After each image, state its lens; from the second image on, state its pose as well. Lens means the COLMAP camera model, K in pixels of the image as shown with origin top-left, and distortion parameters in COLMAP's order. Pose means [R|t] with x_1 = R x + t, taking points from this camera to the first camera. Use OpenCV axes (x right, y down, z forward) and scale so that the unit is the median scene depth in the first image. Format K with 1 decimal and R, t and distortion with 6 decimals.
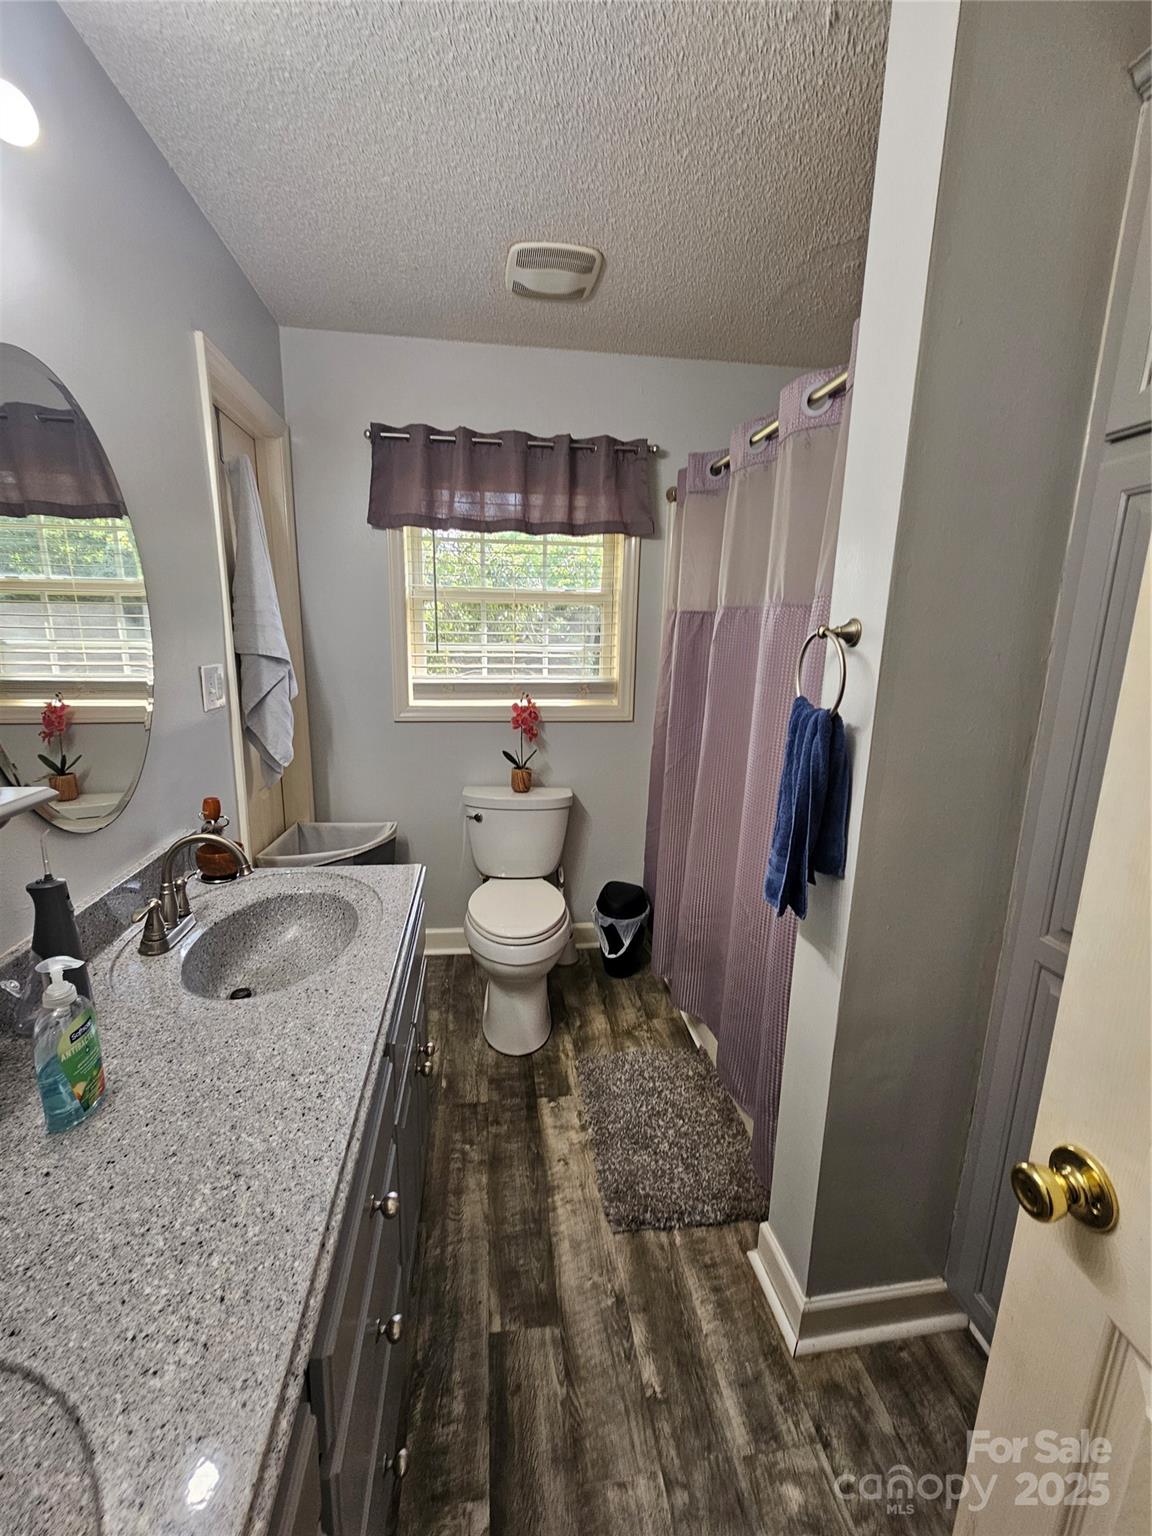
lens RADIAL K [[627.2, 0, 571.3], [0, 627.2, 761.0], [0, 0, 1]] dist [-0.000399, -0.000337]
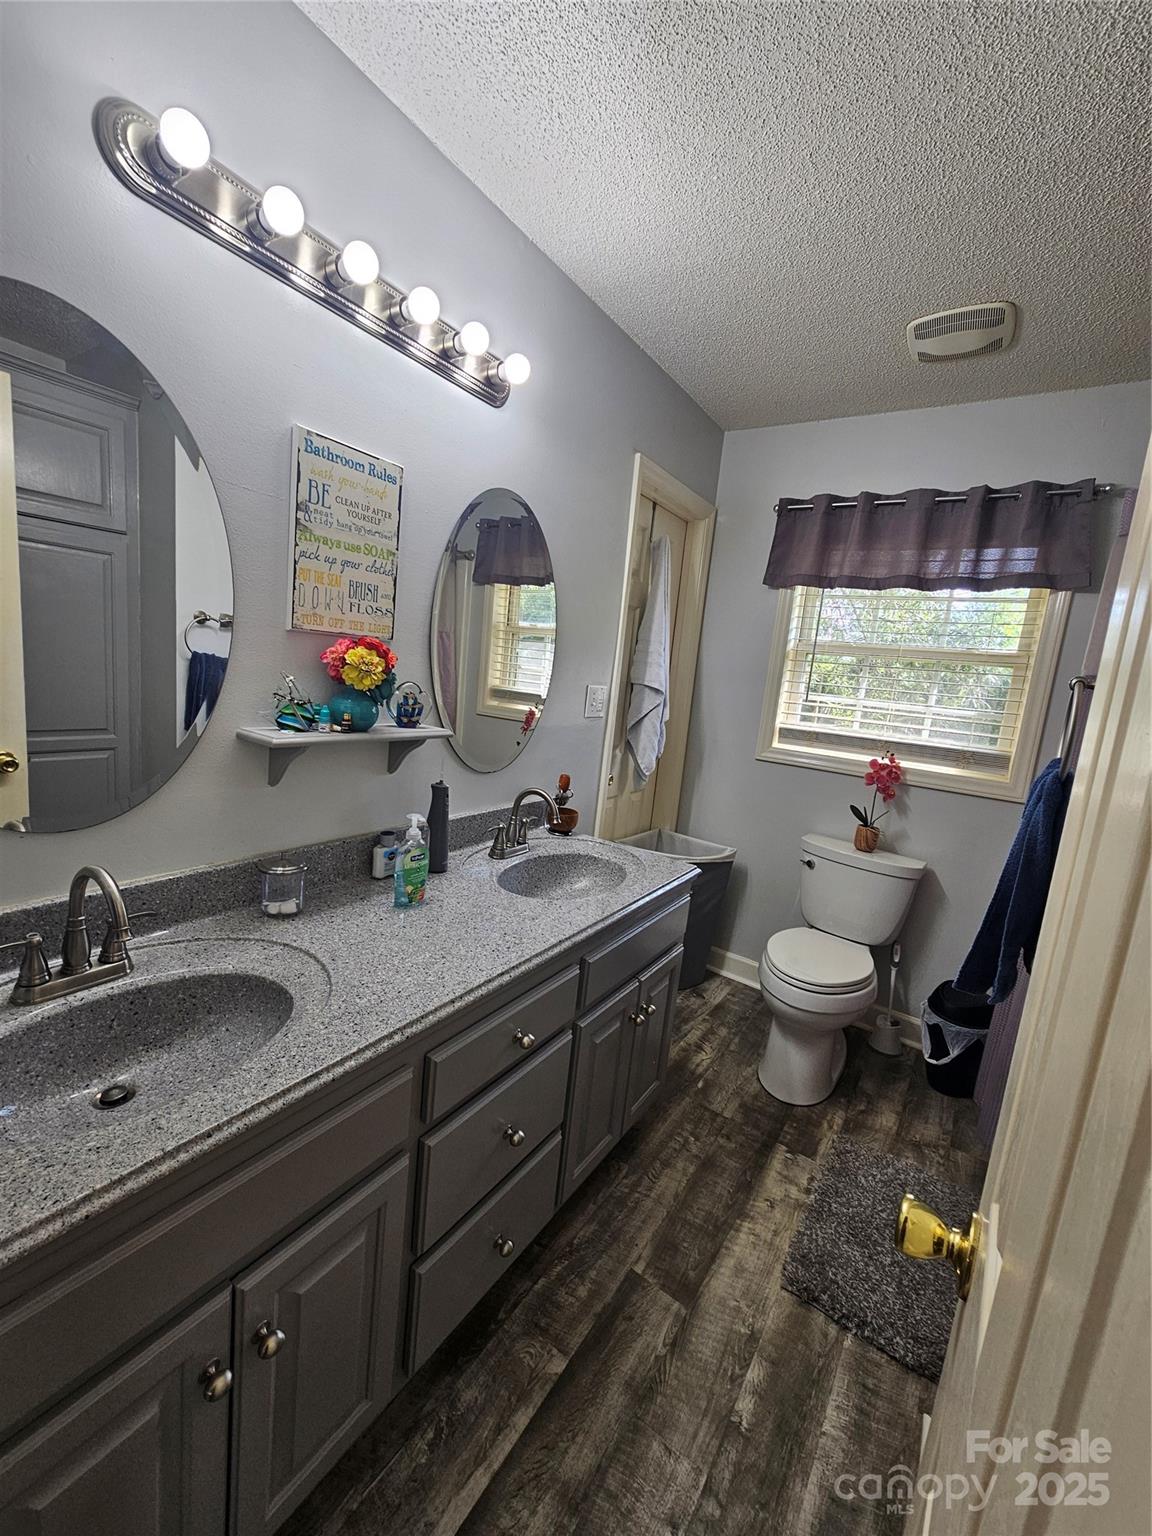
lens RADIAL K [[627.2, 0, 571.3], [0, 627.2, 761.0], [0, 0, 1]] dist [-0.000399, -0.000337]
pose [[0.744304, 0.154231, -0.649788, 0.241227], [-0.215182, 0.976463, -0.014713, 0.032335], [0.632225, 0.150774, 0.759973, -0.046662]]
